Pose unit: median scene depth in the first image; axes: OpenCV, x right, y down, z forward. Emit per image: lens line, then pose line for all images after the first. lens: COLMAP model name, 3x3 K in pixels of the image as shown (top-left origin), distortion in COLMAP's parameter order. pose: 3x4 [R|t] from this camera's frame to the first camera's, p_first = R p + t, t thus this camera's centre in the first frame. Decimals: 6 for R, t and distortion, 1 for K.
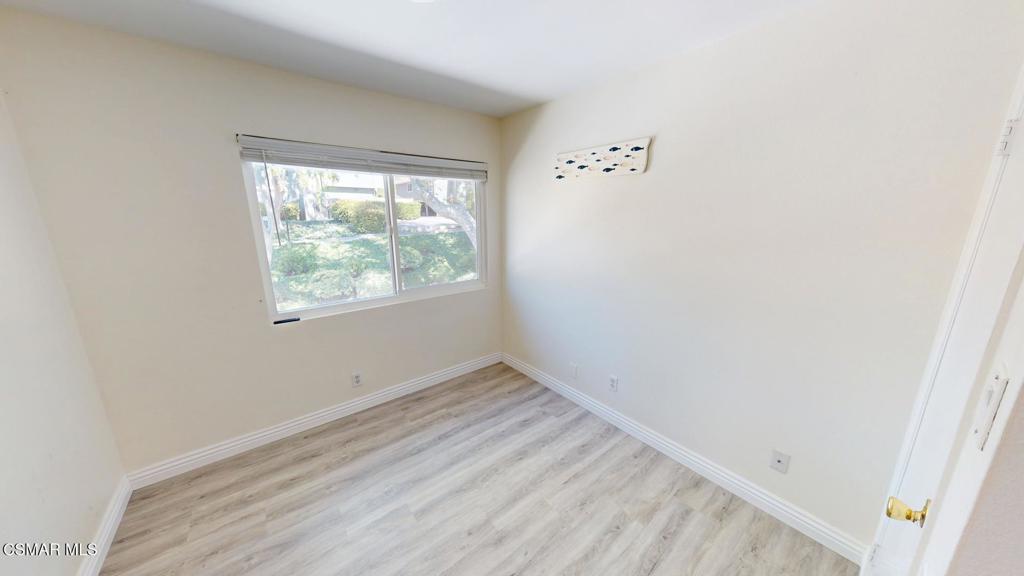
lens RADIAL K [[323.1, 0, 512.0], [0, 323.1, 288.0], [0, 0, 1]] dist [0.000903, 0.000008]
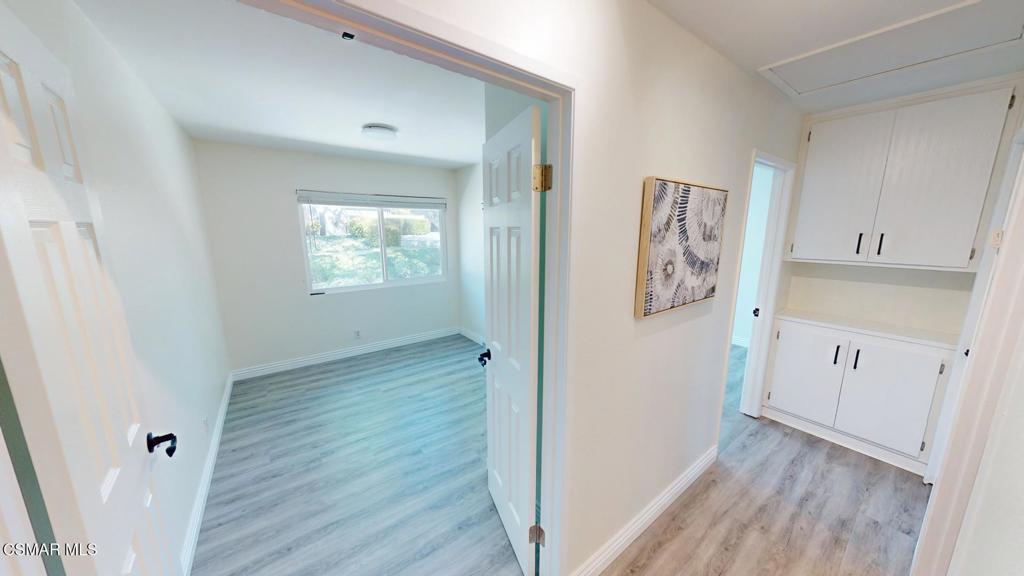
lens RADIAL K [[323.1, 0, 512.0], [0, 323.1, 288.0], [0, 0, 1]] dist [0.000903, 0.000008]
pose [[0.999237, 0.007742, -0.038275, 0.371587], [-0.009508, 0.998888, -0.046186, 0.131694], [0.037875, 0.046515, 0.998199, -0.627078]]
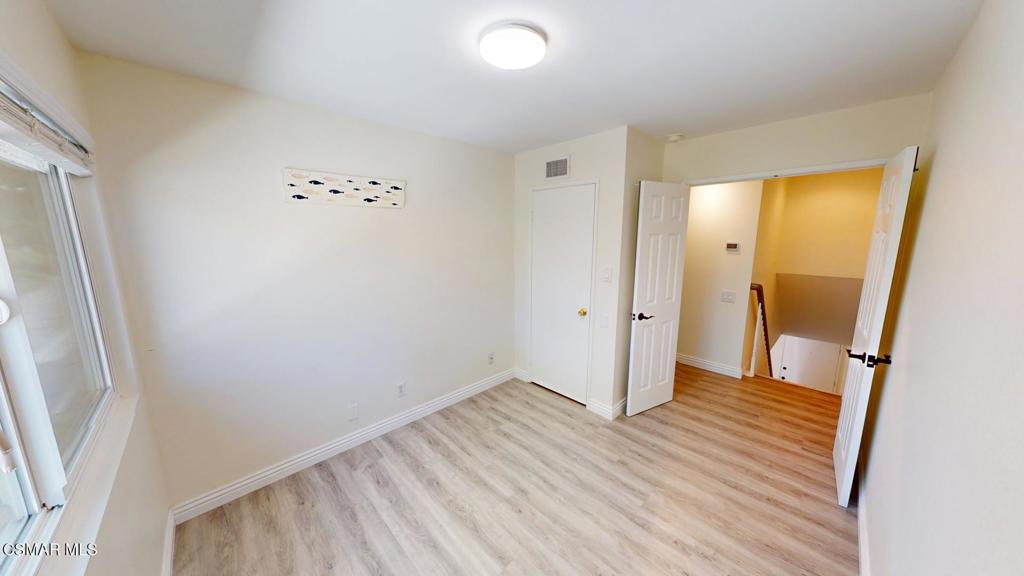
lens RADIAL K [[325.7, 0, 512.0], [0, 325.7, 288.0], [0, 0, 1]] dist [-0.000832, -0.000145]
pose [[-0.095583, -0.161268, 0.982271, -0.784664], [0.229153, 0.956721, 0.179372, -0.156066], [-0.968686, 0.242235, -0.054491, 0.609813]]
